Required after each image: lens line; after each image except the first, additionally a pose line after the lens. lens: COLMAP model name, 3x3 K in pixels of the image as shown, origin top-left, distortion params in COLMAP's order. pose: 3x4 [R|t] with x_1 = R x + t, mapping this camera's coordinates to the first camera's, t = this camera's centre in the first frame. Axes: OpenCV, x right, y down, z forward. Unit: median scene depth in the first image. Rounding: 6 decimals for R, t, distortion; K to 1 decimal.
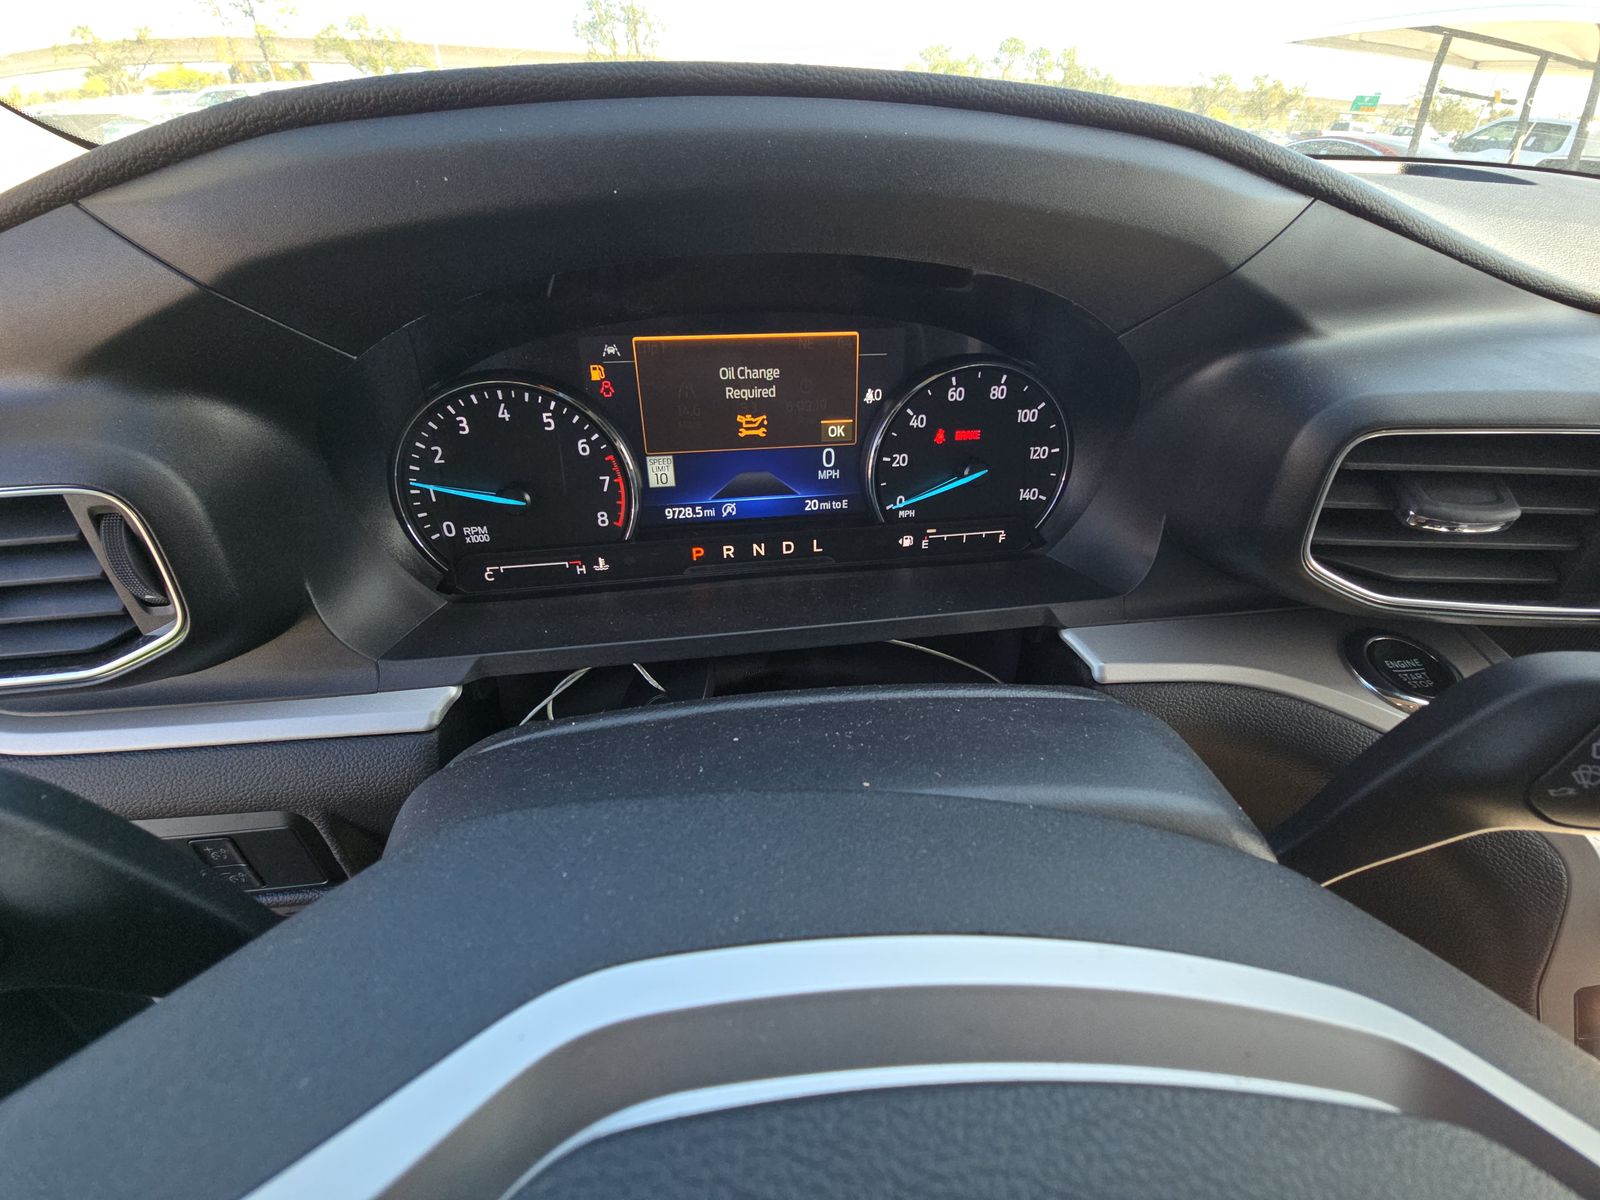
lens RADIAL K [[655.5, 0, 800.0], [0, 655.5, 600.0], [0, 0, 1]] dist [-0.001589, -0.009930]
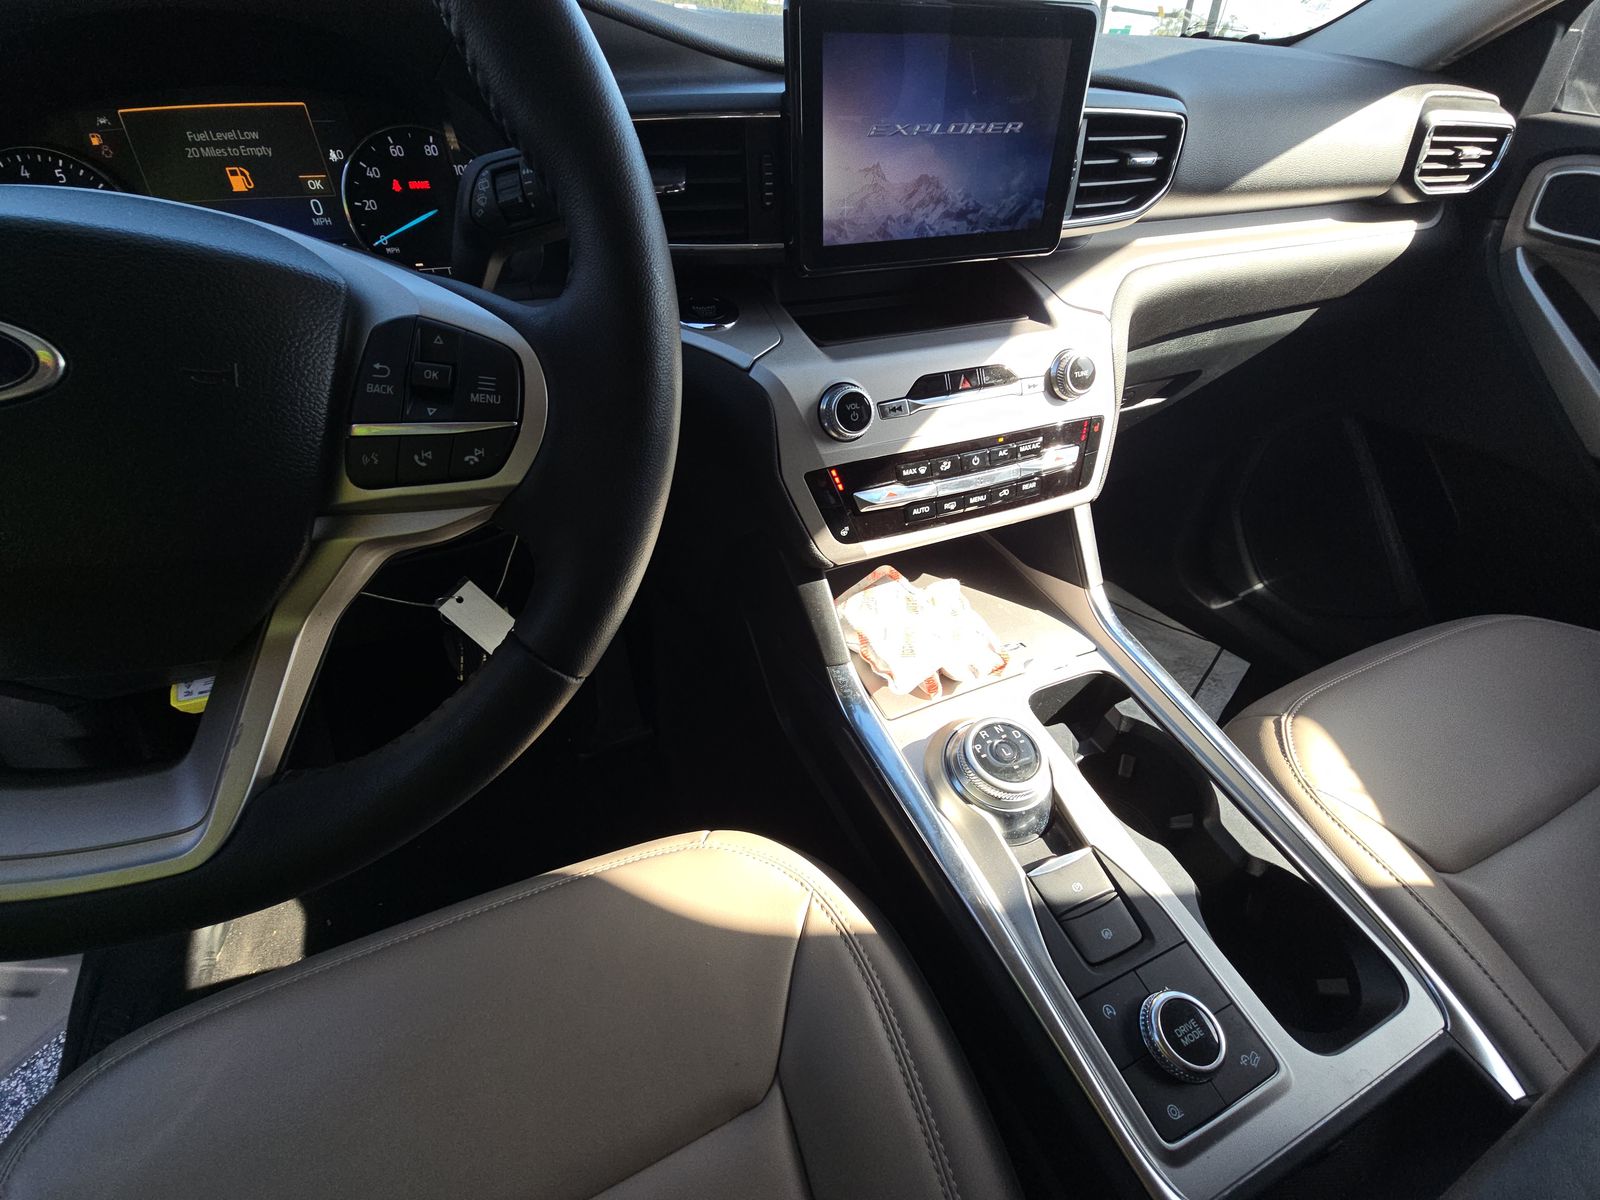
lens RADIAL K [[655.5, 0, 800.0], [0, 655.5, 600.0], [0, 0, 1]] dist [-0.001589, -0.009930]
pose [[0.962118, -0.163170, 0.218415, 0.611526], [0.147376, 0.985259, 0.086859, 0.651802], [-0.229368, -0.051380, 0.971983, -0.623125]]
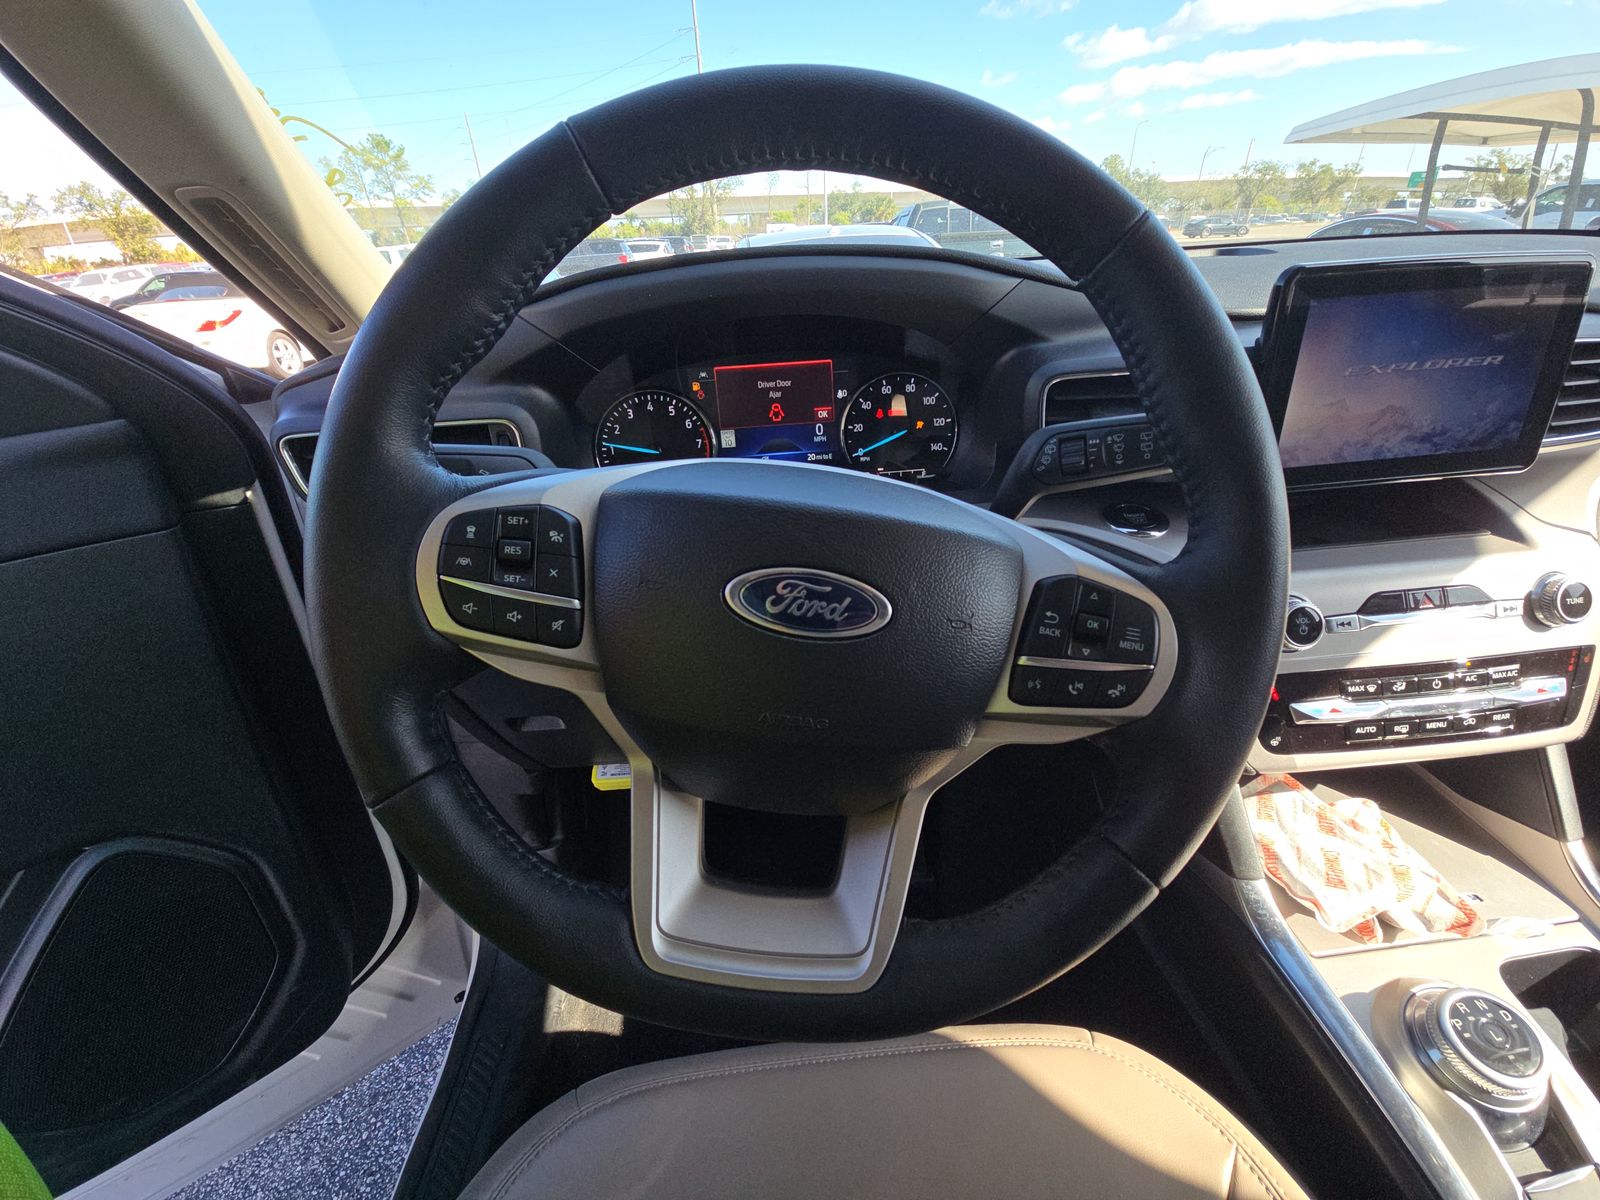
lens RADIAL K [[651.4, 0, 800.0], [0, 651.4, 600.0], [0, 0, 1]] dist [0.002850, -0.009994]
pose [[0.995397, -0.026774, -0.092026, 0.148475], [0.014276, 0.990895, -0.133881, 0.507935], [0.094773, 0.131951, 0.986715, -0.743559]]
